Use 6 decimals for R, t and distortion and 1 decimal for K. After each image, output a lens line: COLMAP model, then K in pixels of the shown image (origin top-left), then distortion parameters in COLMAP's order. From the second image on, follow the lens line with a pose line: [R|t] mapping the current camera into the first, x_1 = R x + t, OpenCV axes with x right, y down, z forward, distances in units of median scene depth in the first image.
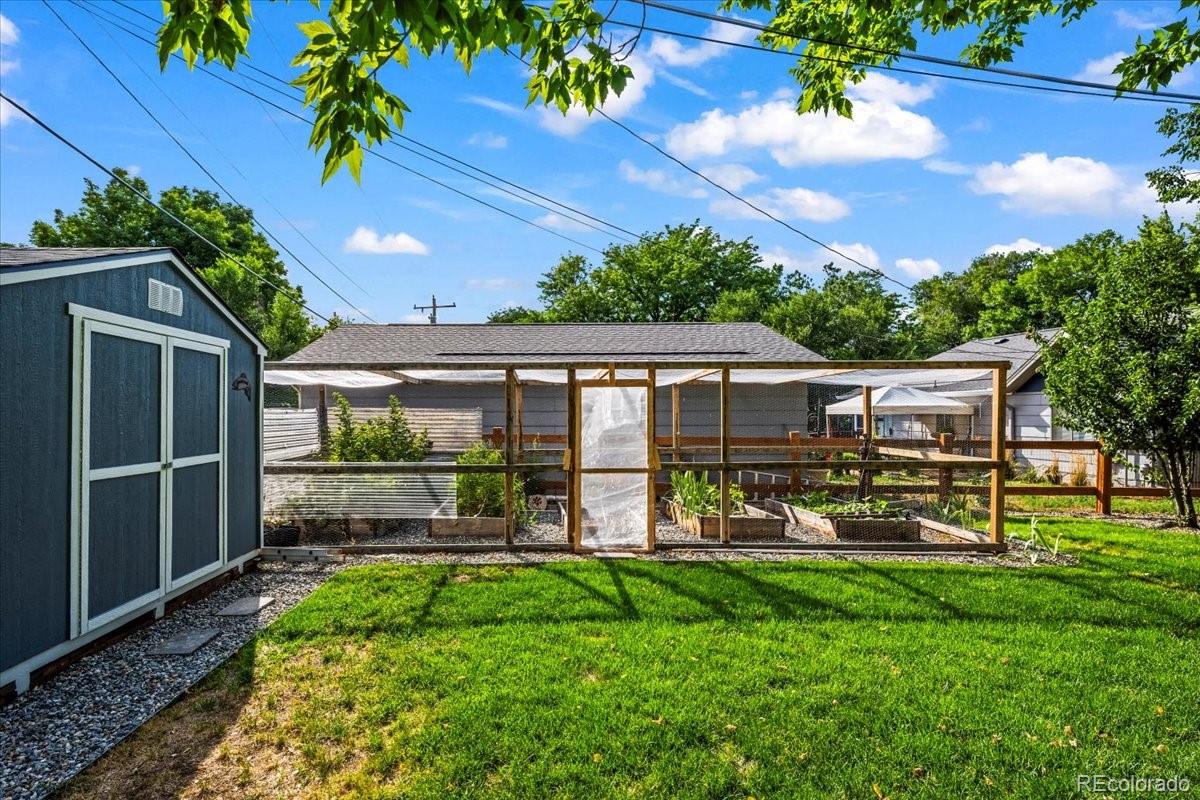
lens RADIAL K [[599.4, 0, 596.5], [0, 599.4, 405.0], [0, 0, 1]] dist [-0.001035, -0.000480]
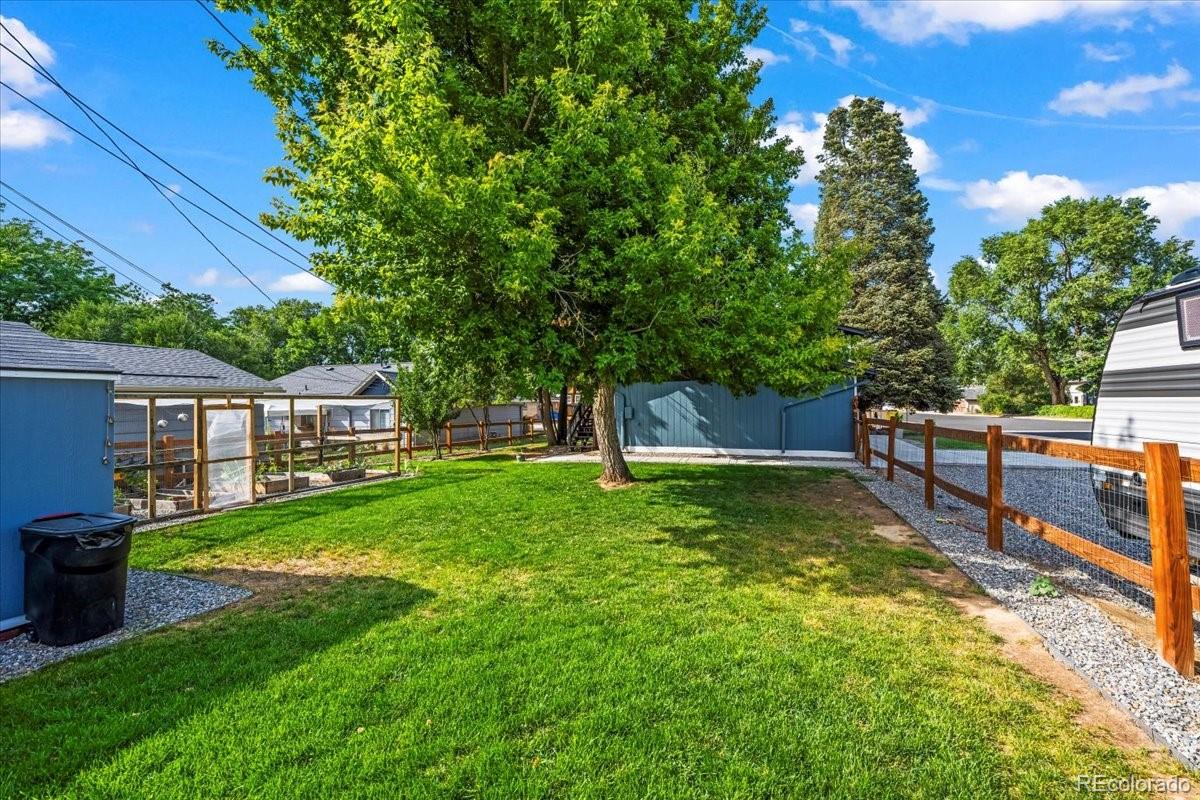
lens RADIAL K [[731.9, 0, 599.5], [0, 731.9, 396.0], [0, 0, 1]] dist [0.017068, -0.000745]
pose [[0.381974, -0.009414, 0.924125, -1.452710], [-0.001795, 0.999939, 0.010928, -0.090004], [-0.924172, -0.005833, 0.381933, -0.731598]]
